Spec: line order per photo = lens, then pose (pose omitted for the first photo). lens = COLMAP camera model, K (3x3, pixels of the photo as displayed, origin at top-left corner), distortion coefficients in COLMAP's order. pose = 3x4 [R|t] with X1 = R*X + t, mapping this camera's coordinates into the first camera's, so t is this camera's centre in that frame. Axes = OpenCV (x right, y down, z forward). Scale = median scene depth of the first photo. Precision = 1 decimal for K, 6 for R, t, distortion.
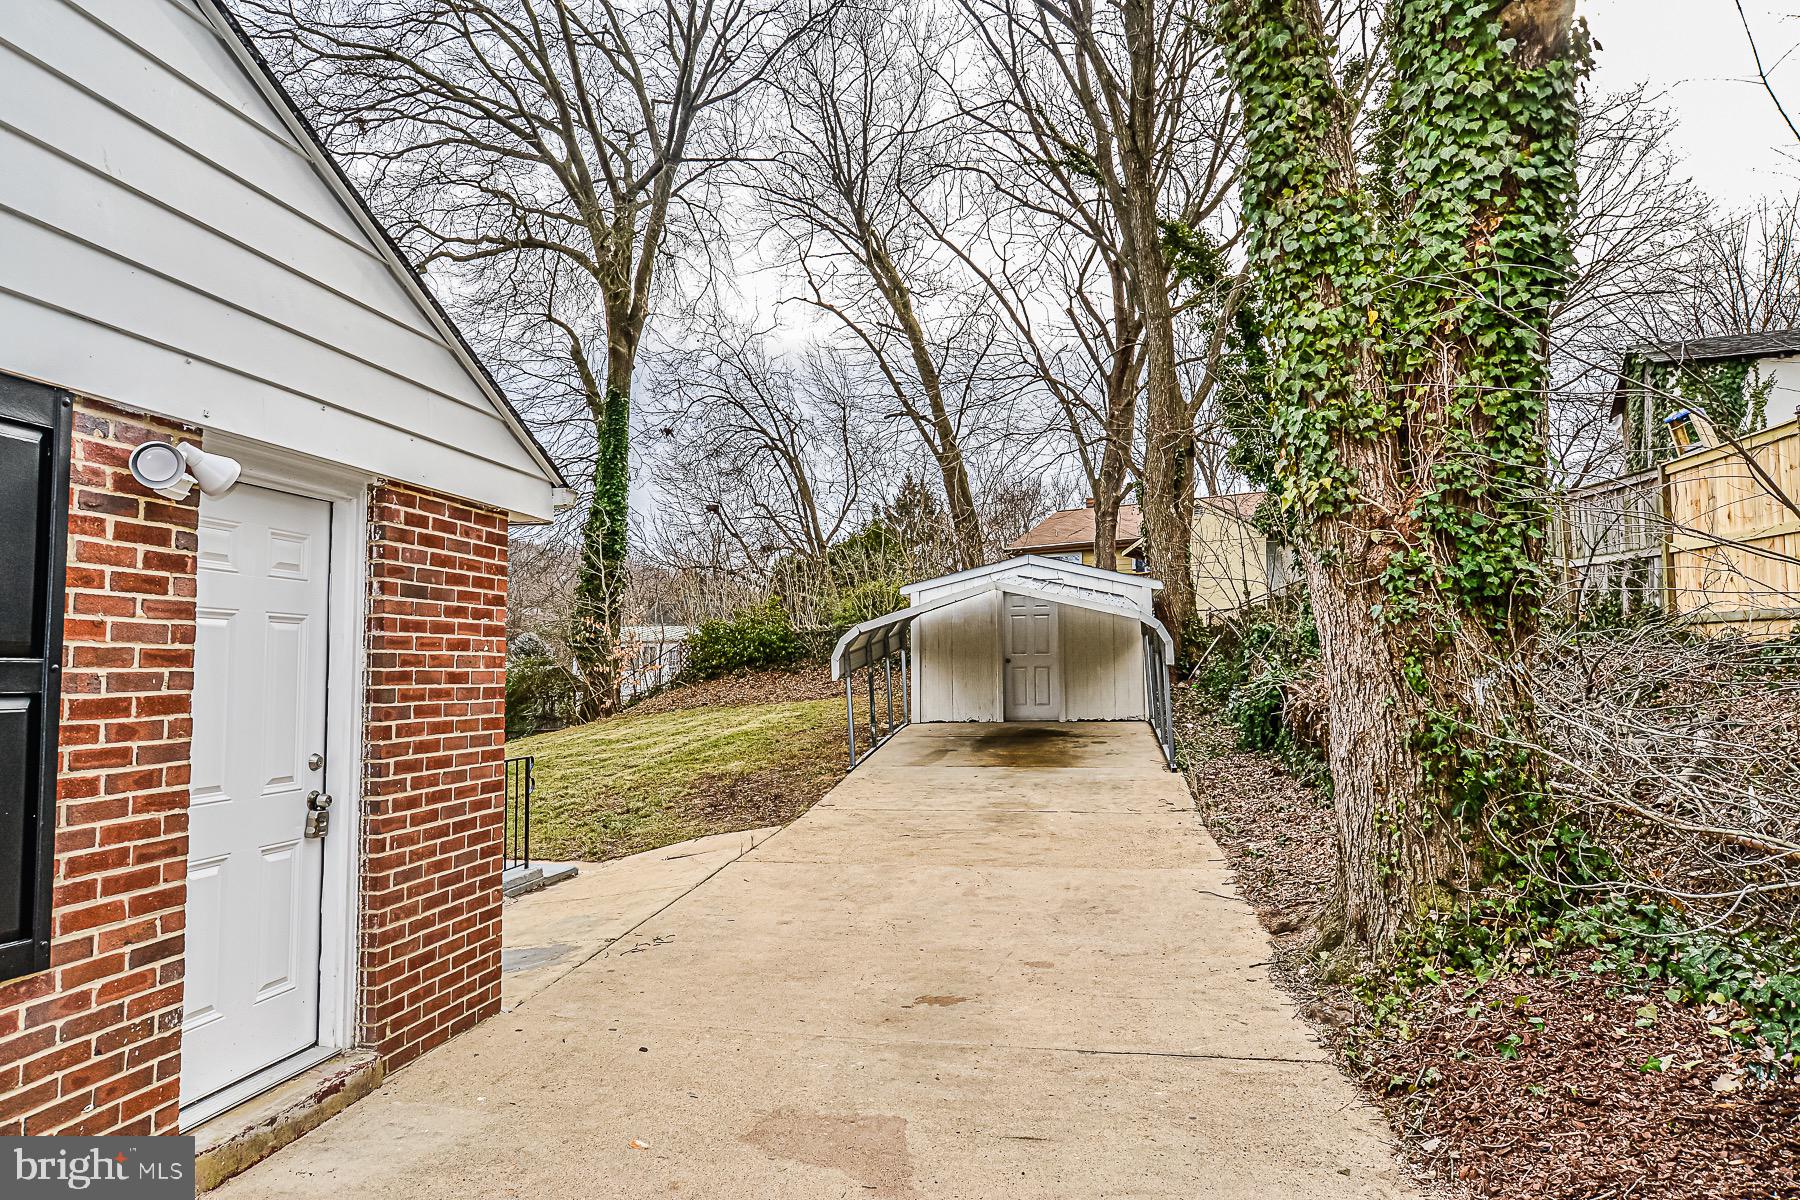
lens RADIAL K [[1169.2, 0, 907.9], [0, 1169.2, 586.0], [0, 0, 1]] dist [-0.007832, -0.001358]
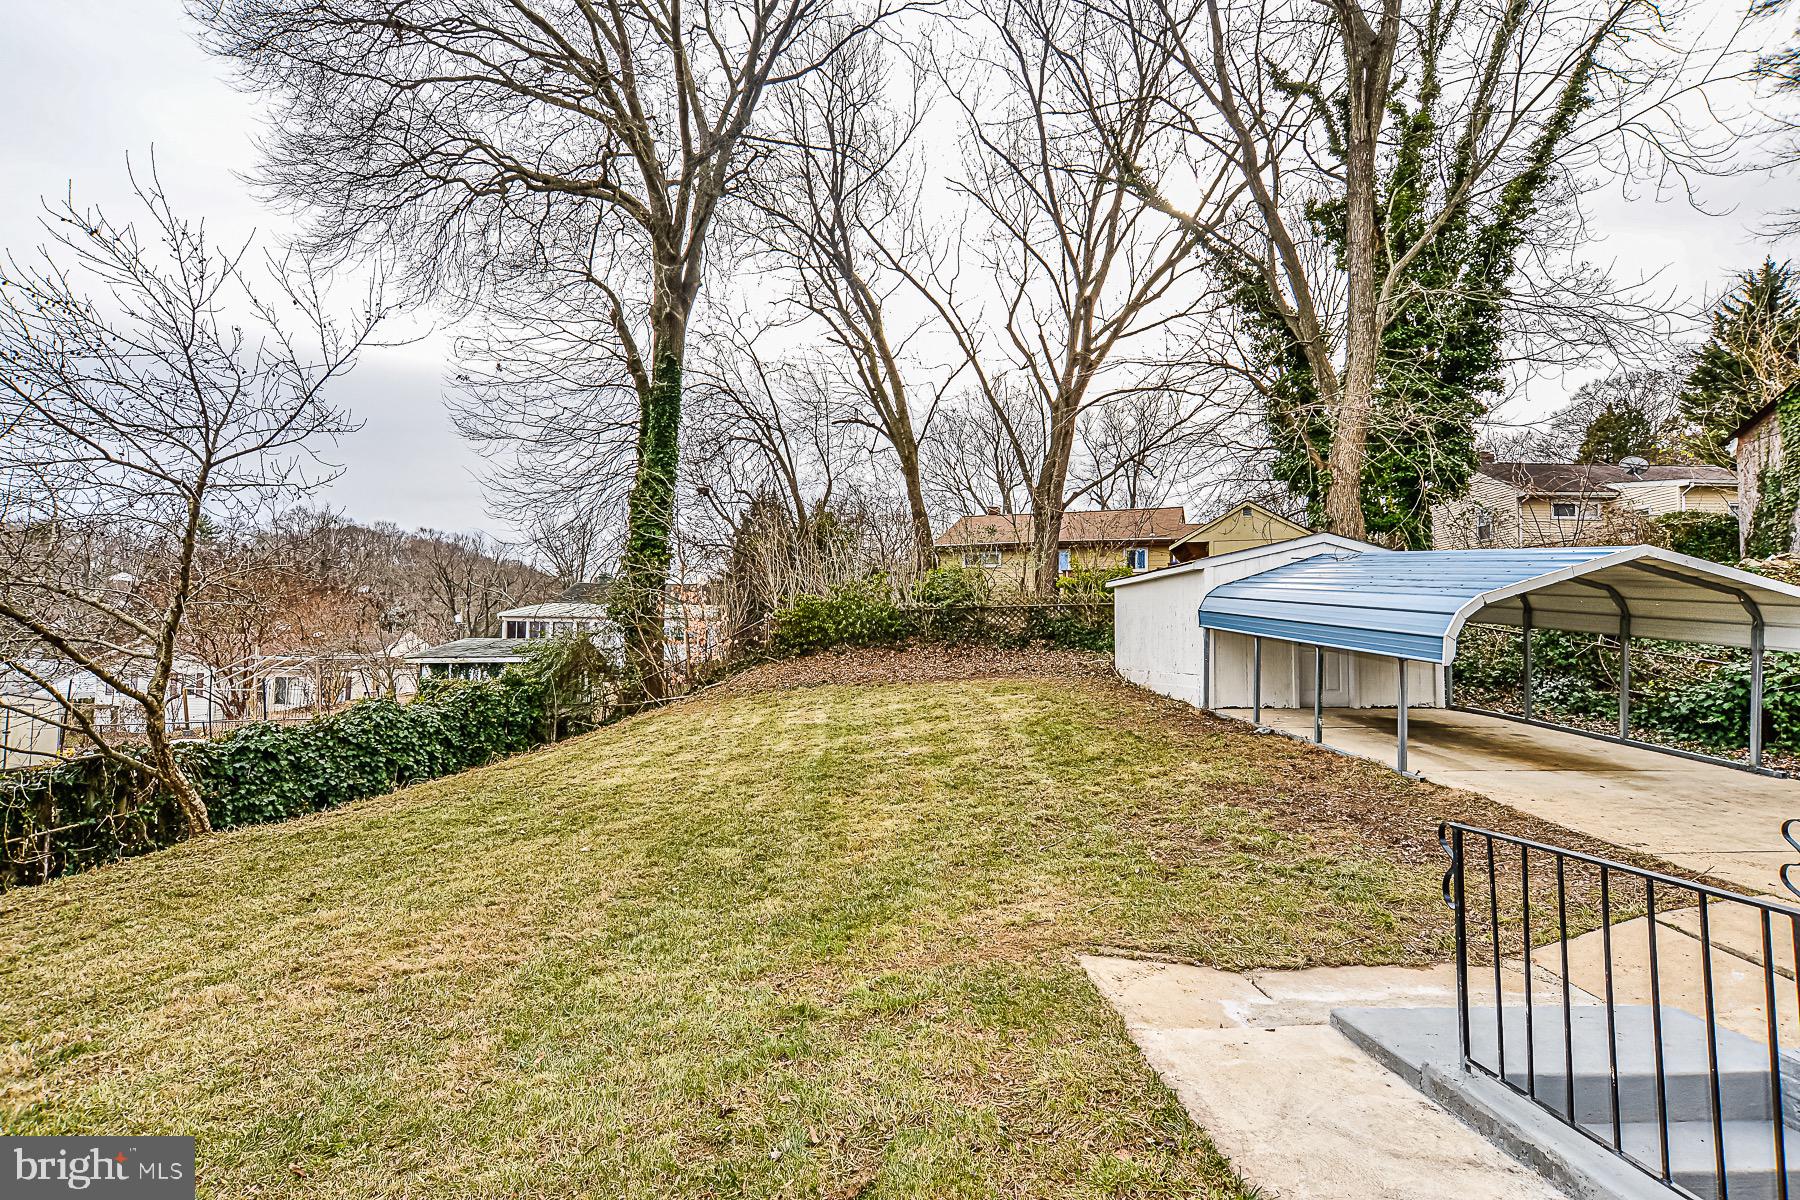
lens RADIAL K [[898.0, 0, 916.5], [0, 898.0, 593.7], [0, 0, 1]] dist [0.003372, 0.003682]
pose [[0.964263, 0.037948, 0.262215, -0.242188], [-0.040129, 0.999190, 0.002966, 0.019418], [-0.261890, -0.013382, 0.965005, 0.219606]]
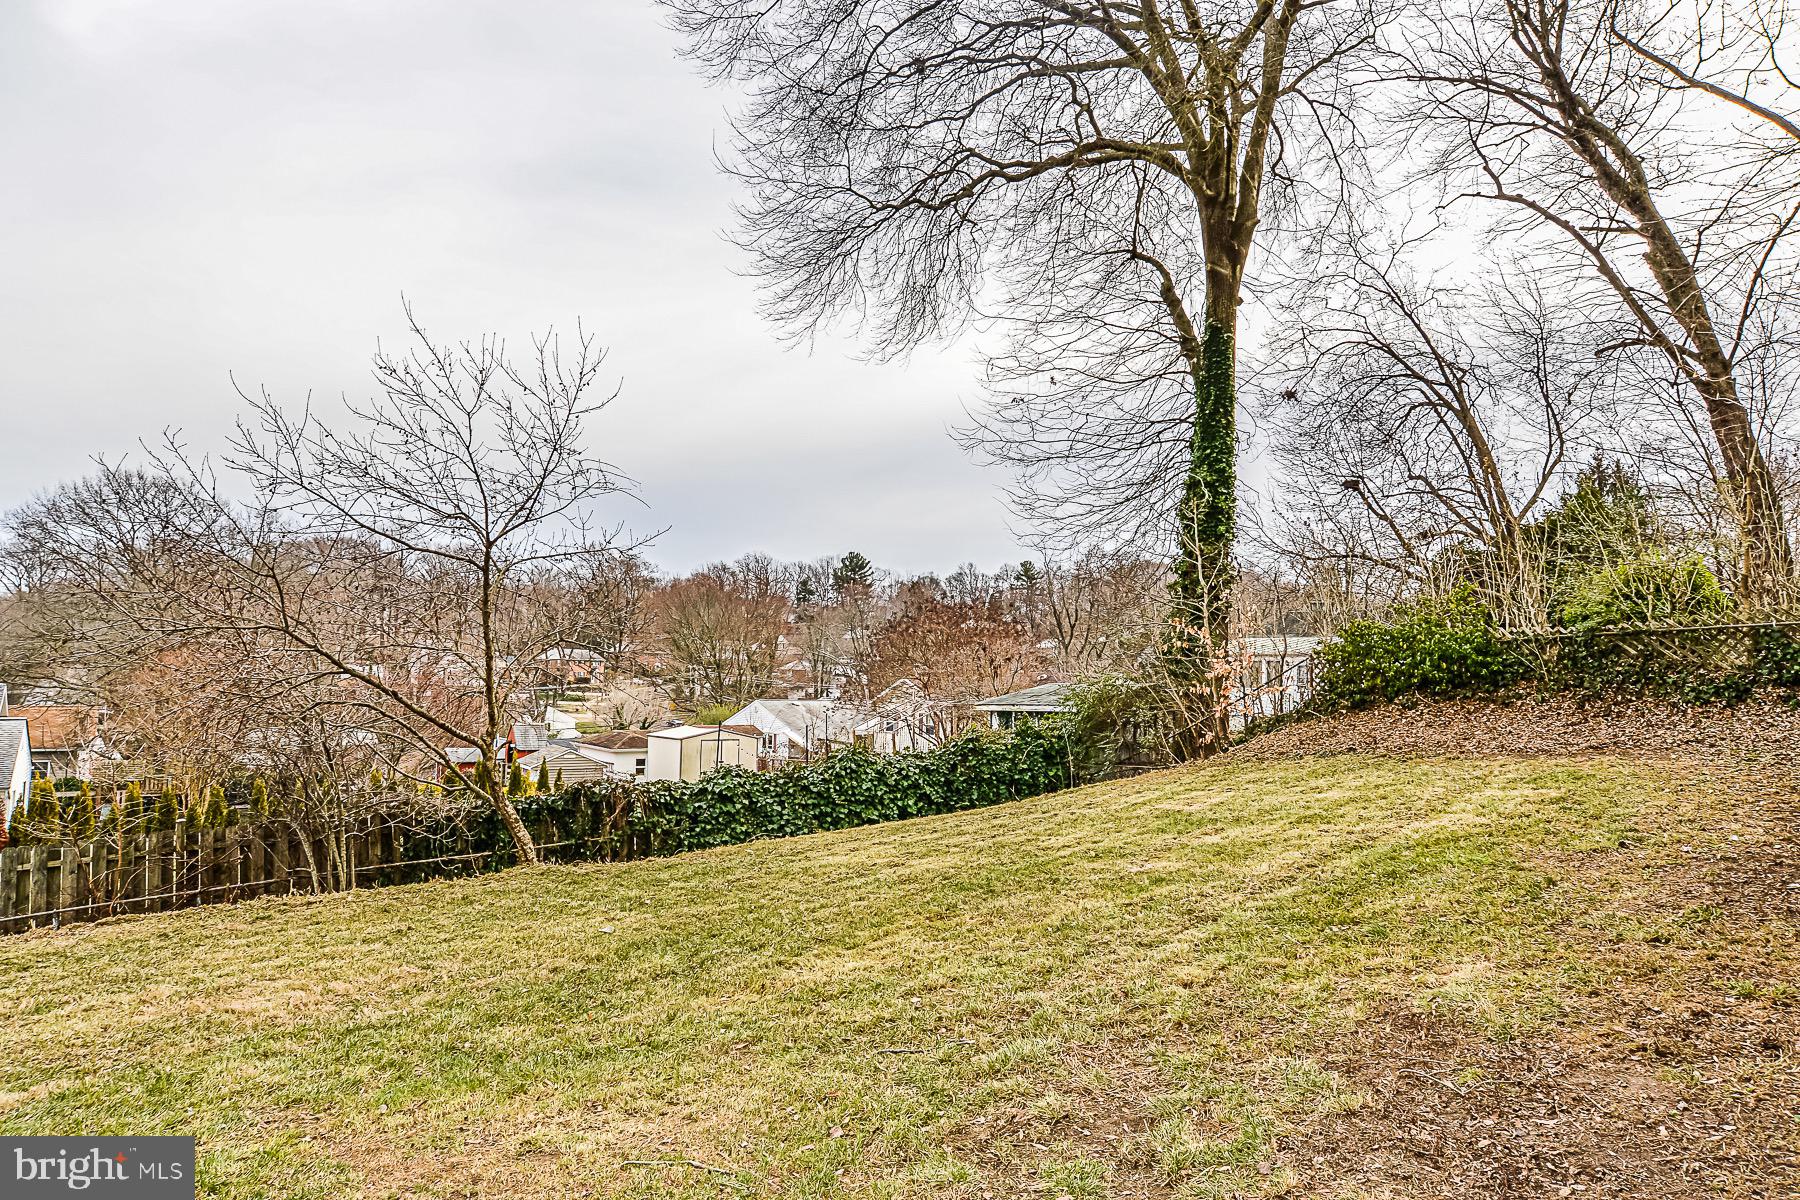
lens RADIAL K [[1070.3, 0, 915.9], [0, 1070.3, 601.8], [0, 0, 1]] dist [-0.000898, 0.006522]
pose [[0.855140, -0.017424, -0.518105, -0.058196], [0.015766, 0.999847, -0.007603, 0.016079], [0.518158, -0.001667, 0.855283, 0.298247]]
